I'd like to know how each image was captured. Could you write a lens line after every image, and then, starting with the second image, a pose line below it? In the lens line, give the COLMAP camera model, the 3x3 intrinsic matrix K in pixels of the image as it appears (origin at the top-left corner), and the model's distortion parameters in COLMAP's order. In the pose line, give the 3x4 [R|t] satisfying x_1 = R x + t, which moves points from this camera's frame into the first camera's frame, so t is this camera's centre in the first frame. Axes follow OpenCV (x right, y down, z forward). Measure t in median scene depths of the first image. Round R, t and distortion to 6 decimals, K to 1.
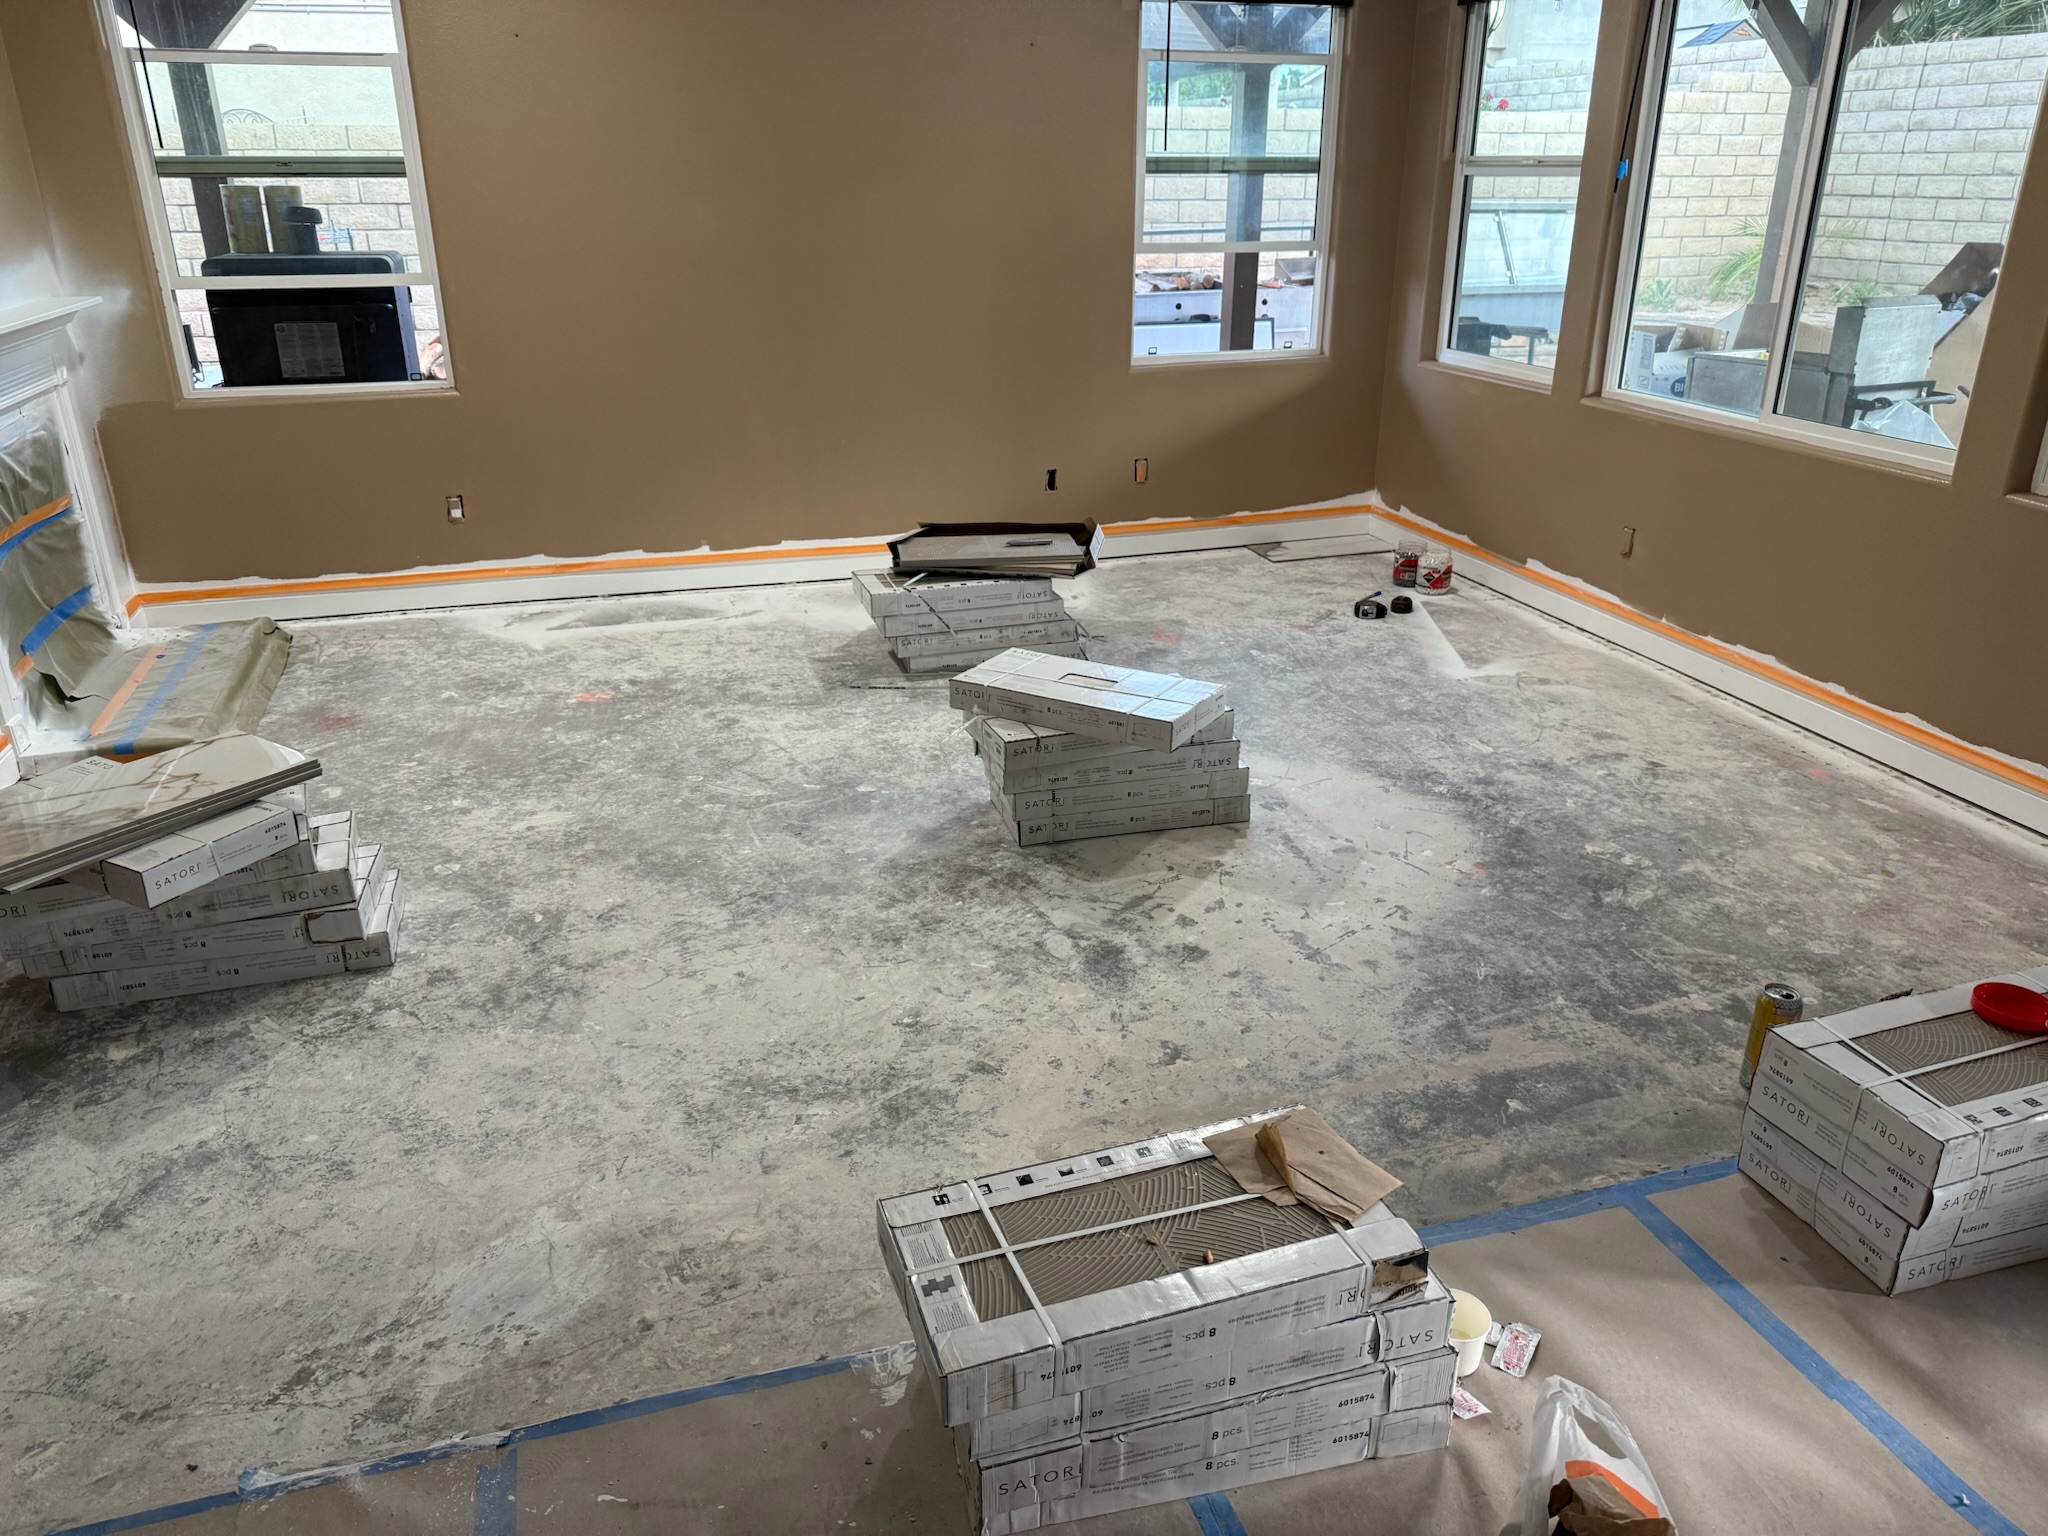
lens RADIAL K [[1456.8, 0, 1024.0], [0, 1456.8, 768.0], [0, 0, 1]] dist [0.110322, -0.139301]
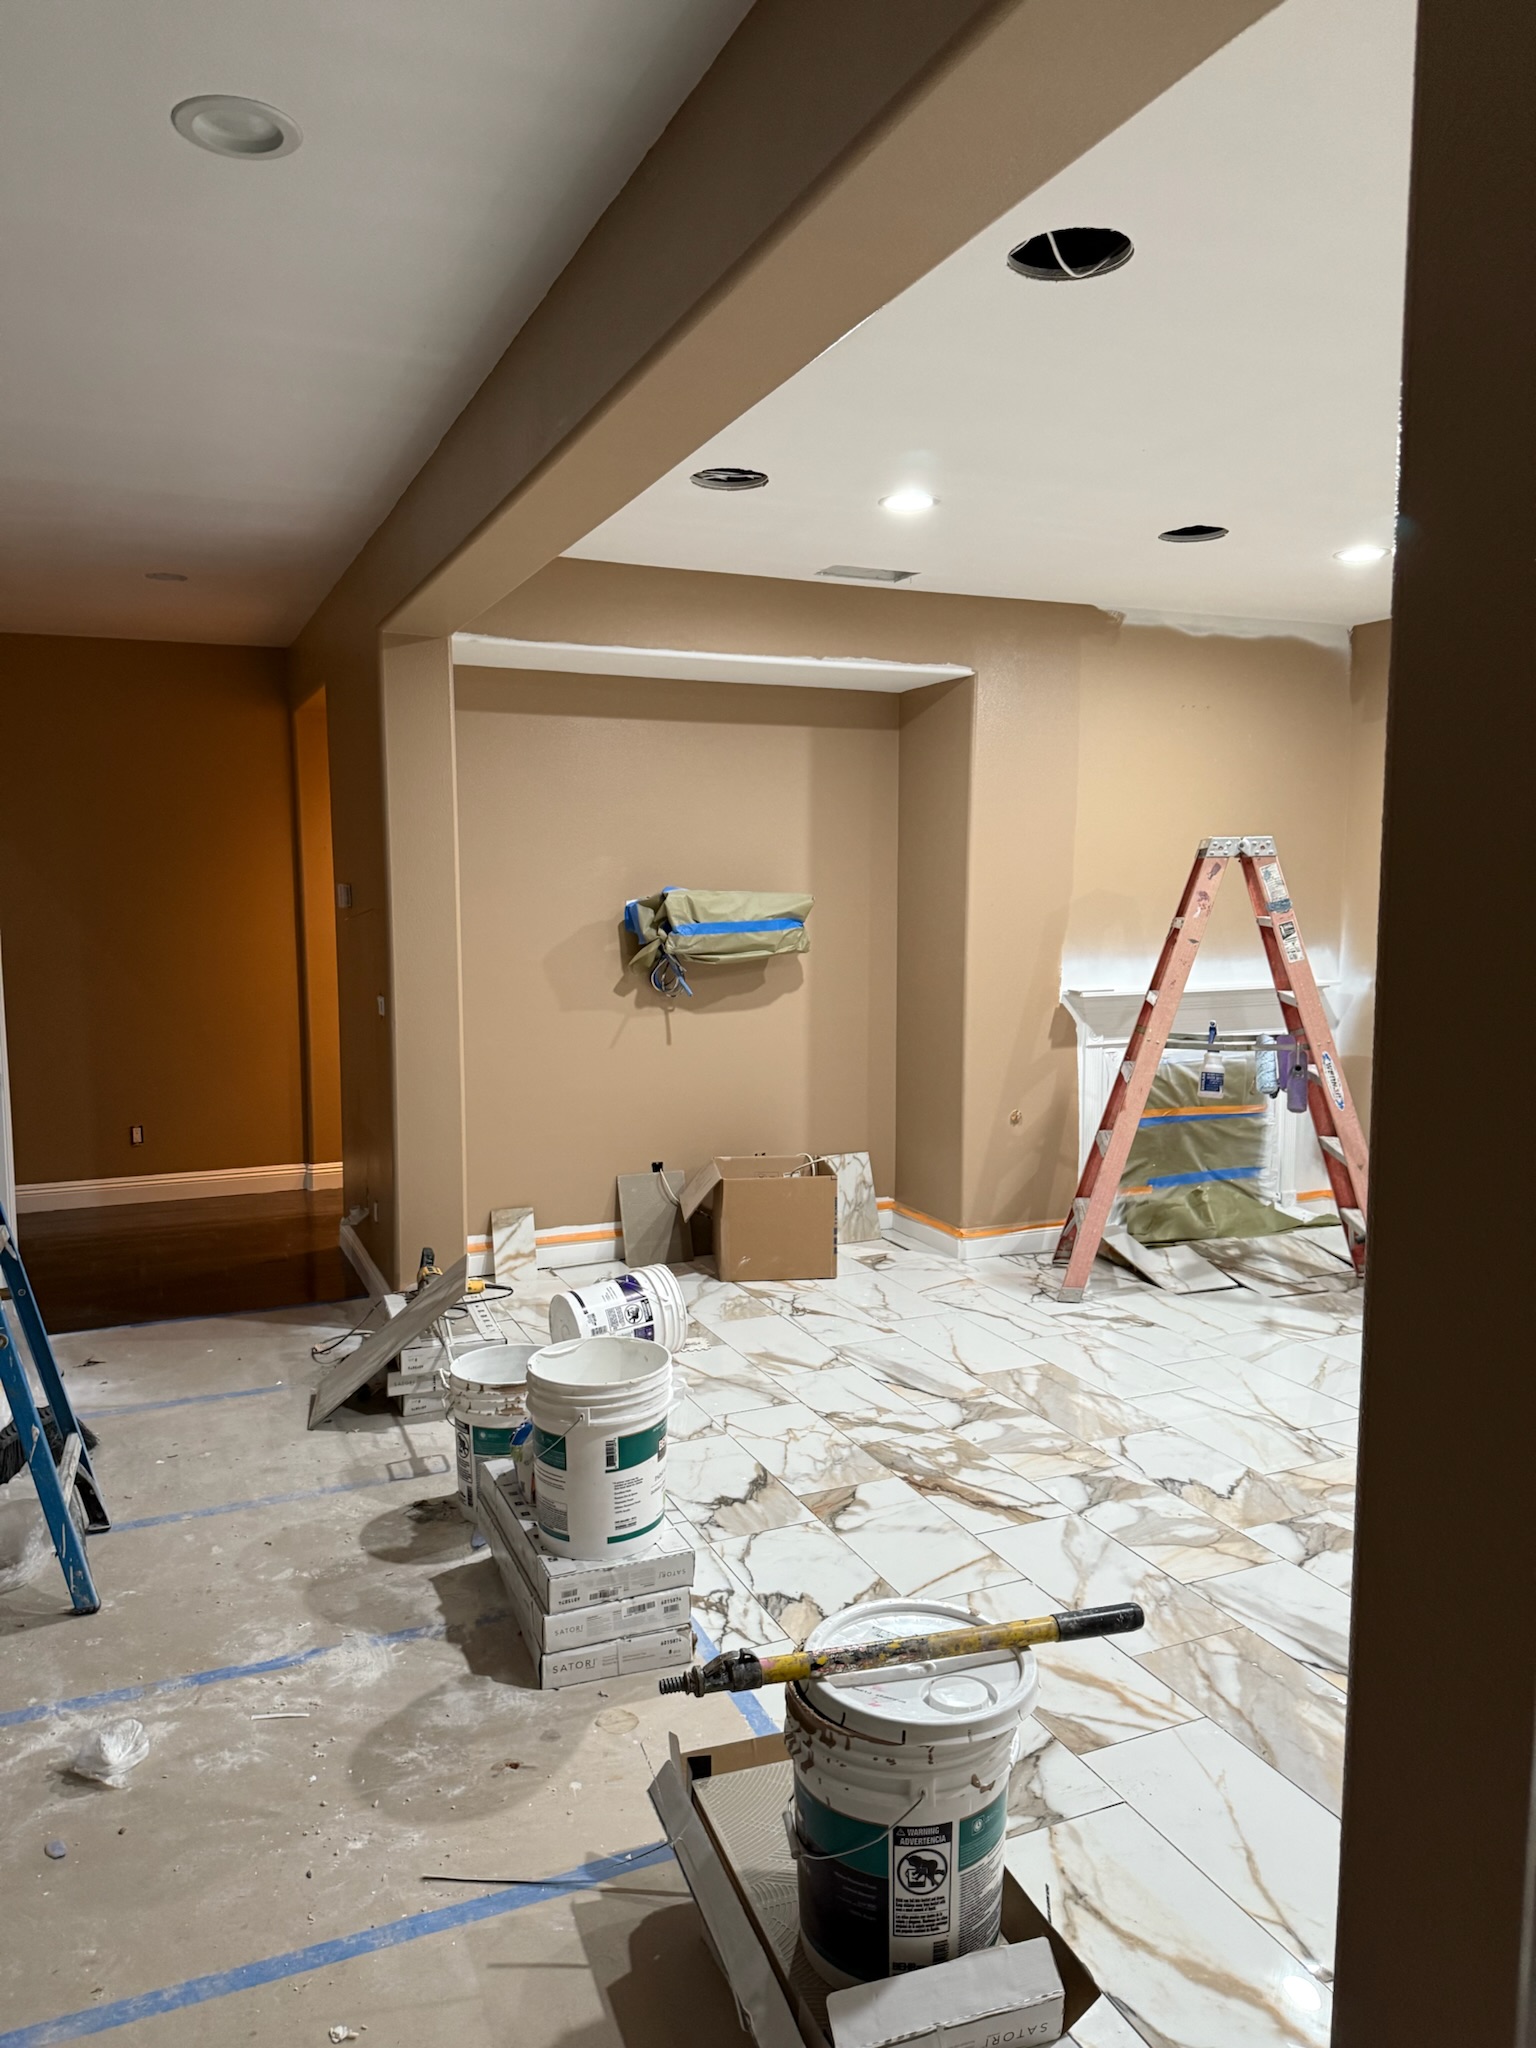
lens RADIAL K [[1456.8, 0, 768.0], [0, 1456.8, 1024.0], [0, 0, 1]] dist [0.110322, -0.139301]
pose [[0.129233, 0.109123, -0.985592, 0.708888], [-0.376827, 0.924767, 0.052978, -0.146729], [0.917224, 0.364551, 0.160631, 0.278169]]
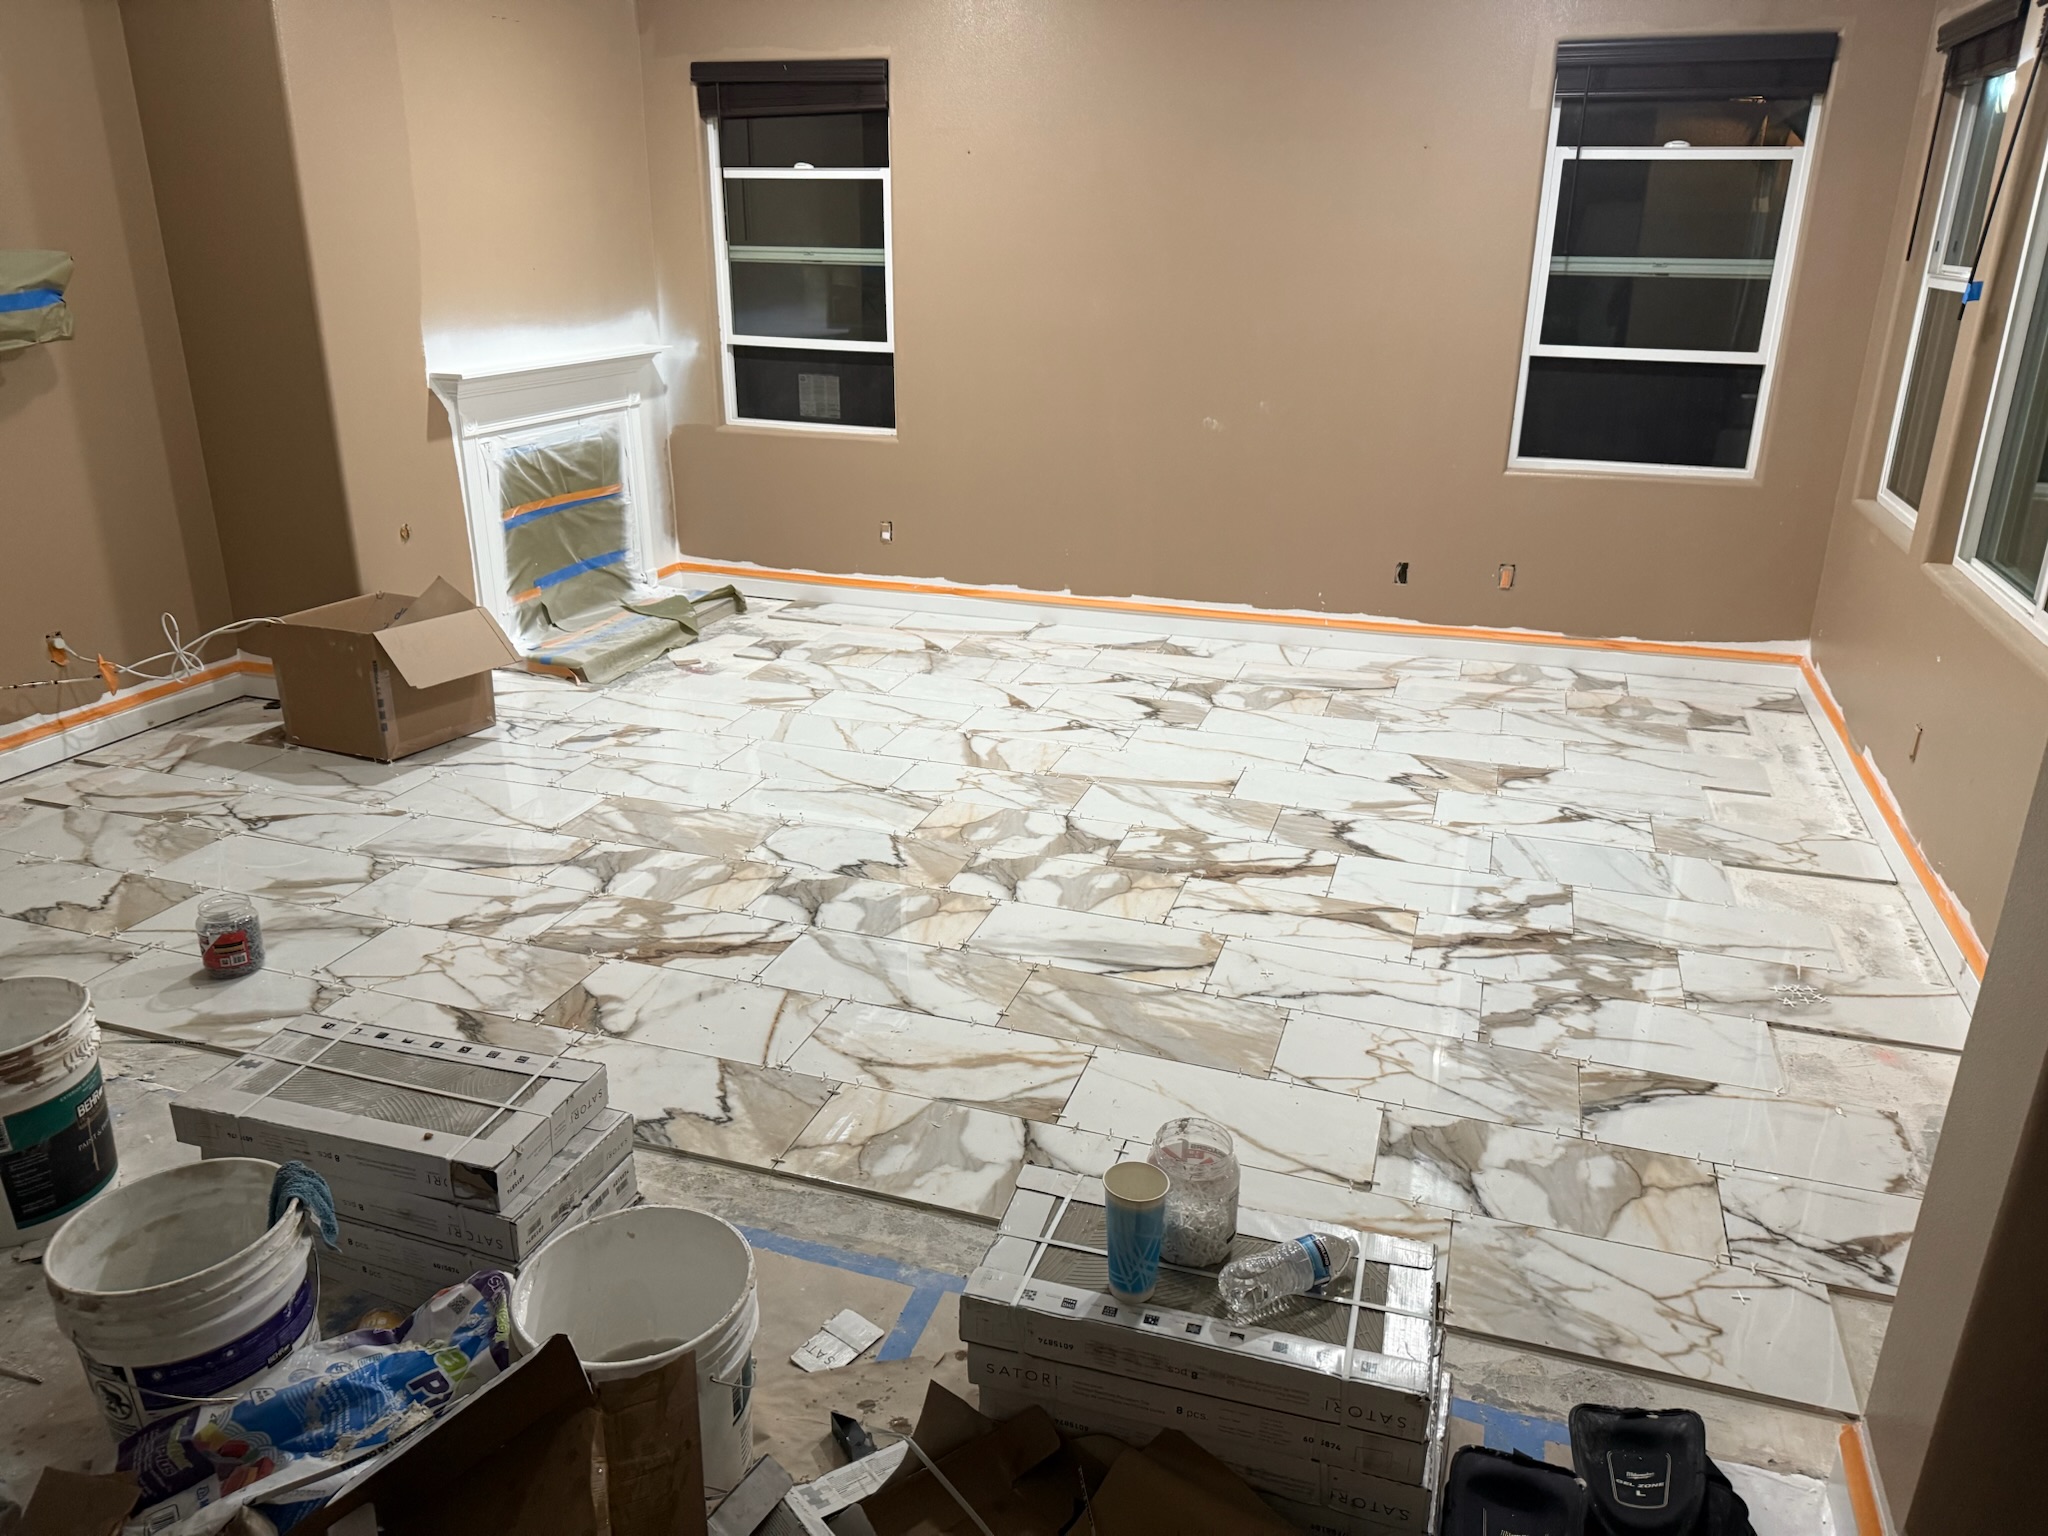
lens RADIAL K [[1456.8, 0, 1024.0], [0, 1456.8, 768.0], [0, 0, 1]] dist [0.110322, -0.139301]
pose [[0.816092, 0.211677, -0.537761, 0.465234], [-0.228930, 0.972795, 0.035499, -0.057895], [0.530646, 0.094139, 0.842349, 0.053257]]
